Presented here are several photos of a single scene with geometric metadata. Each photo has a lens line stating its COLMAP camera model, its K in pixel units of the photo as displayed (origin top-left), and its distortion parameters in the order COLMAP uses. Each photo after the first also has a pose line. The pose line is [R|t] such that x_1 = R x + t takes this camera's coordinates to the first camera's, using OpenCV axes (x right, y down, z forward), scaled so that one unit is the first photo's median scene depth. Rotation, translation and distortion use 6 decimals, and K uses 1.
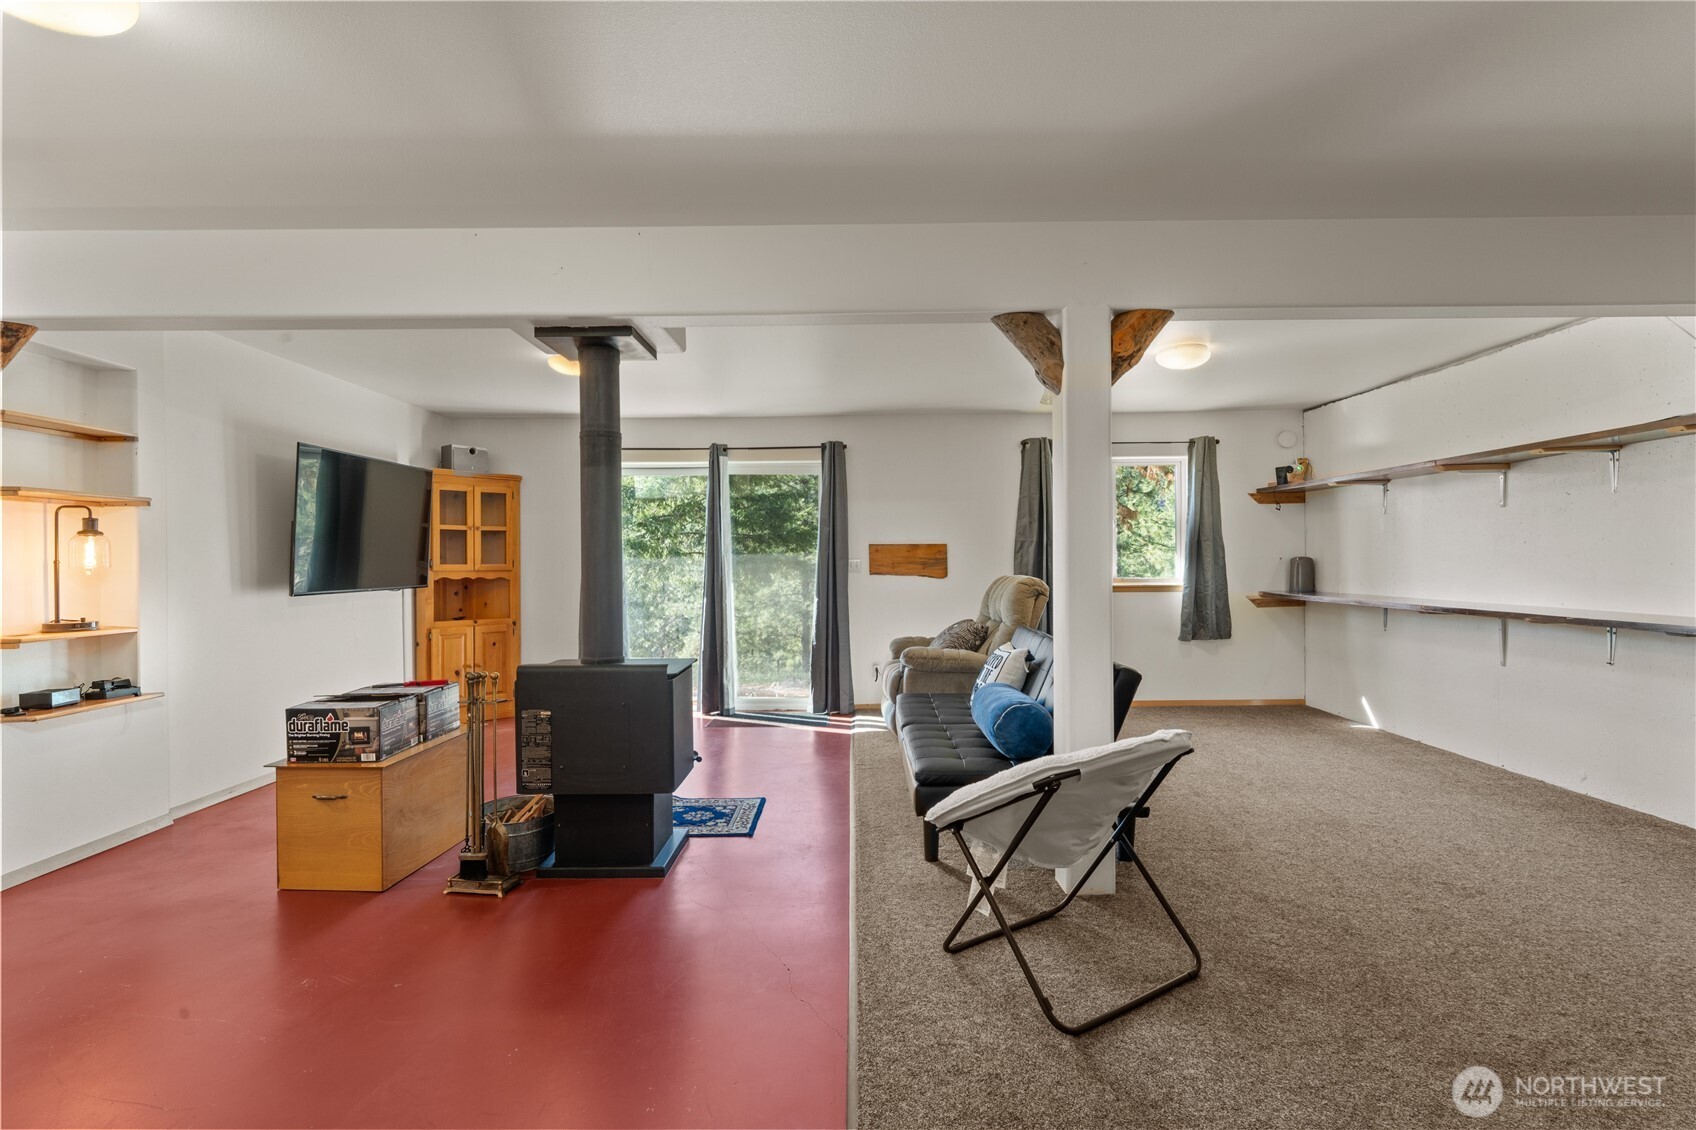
lens RADIAL K [[841.7, 0, 847.7], [0, 841.7, 570.4], [0, 0, 1]] dist [0.002697, -0.001612]
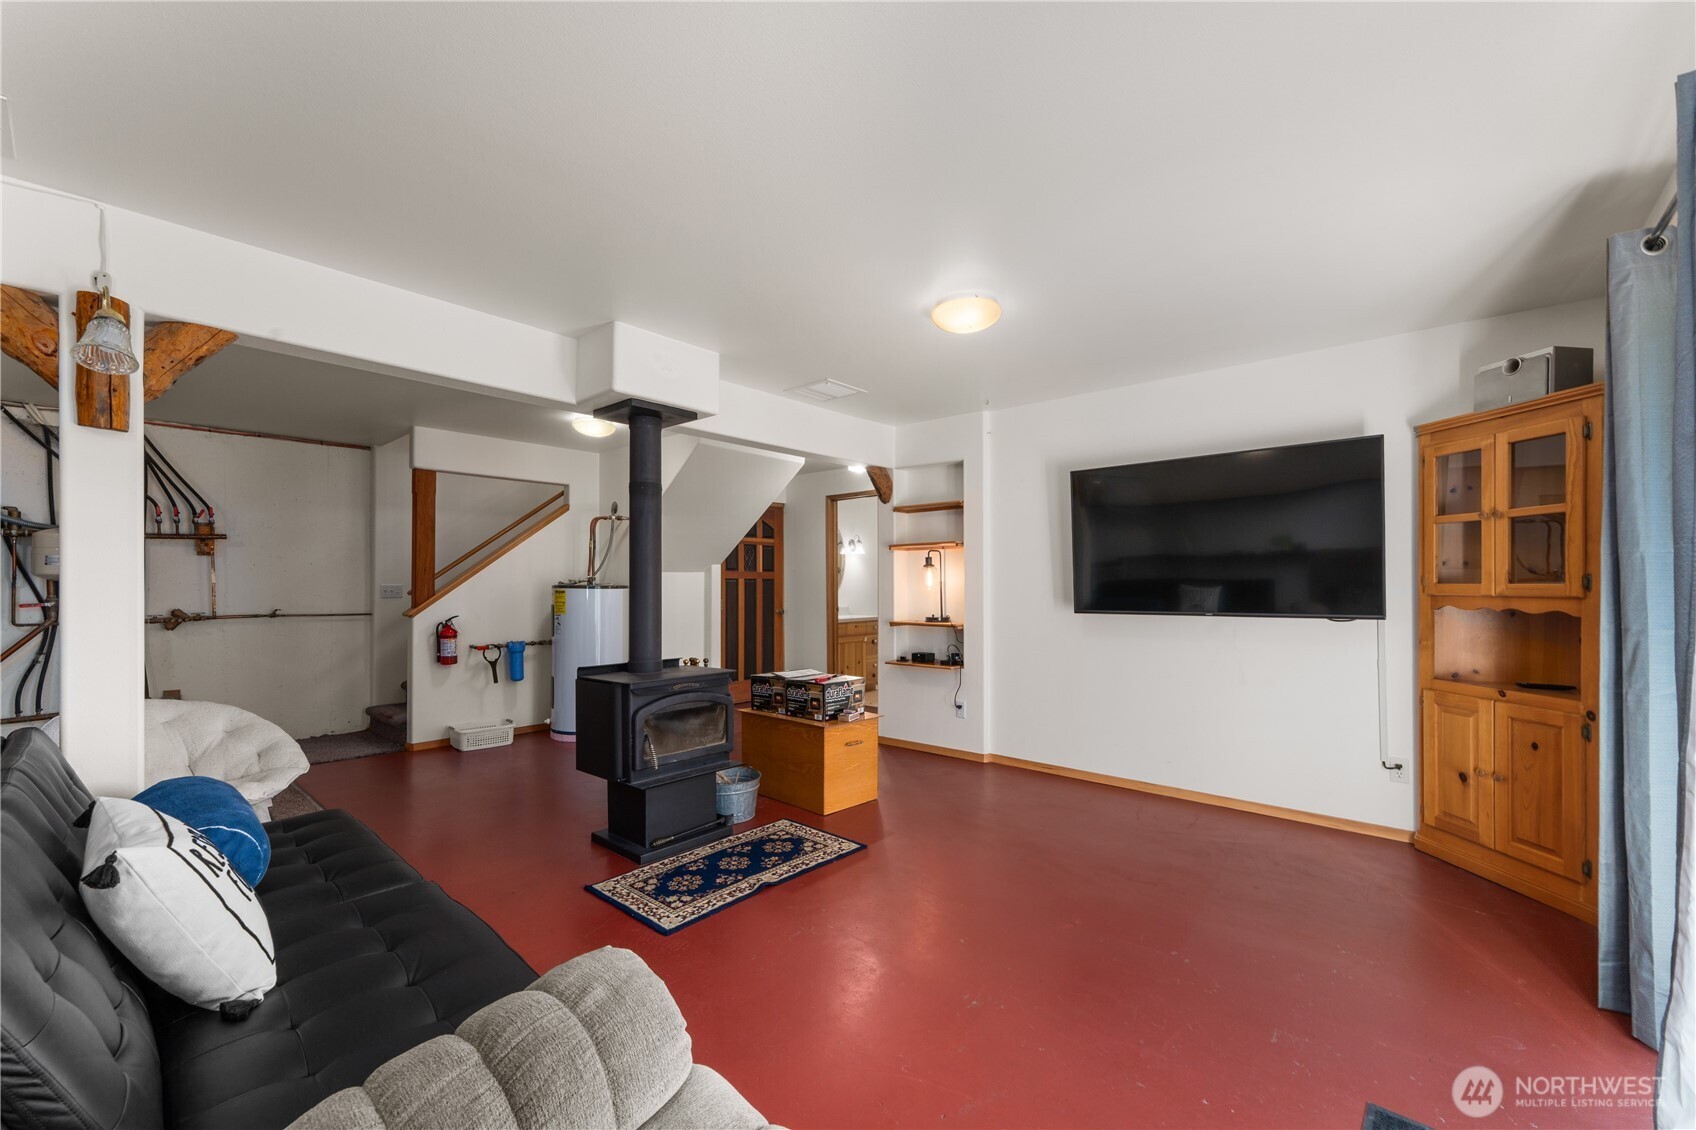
lens RADIAL K [[680.6, 0, 847.0], [0, 680.6, 565.6], [0, 0, 1]] dist [0.001175, -0.000309]
pose [[-0.660781, -0.016449, -0.750398, 0.232507], [-0.002597, 0.999804, -0.019629, -0.014622], [0.750574, -0.011022, -0.660695, 1.561446]]
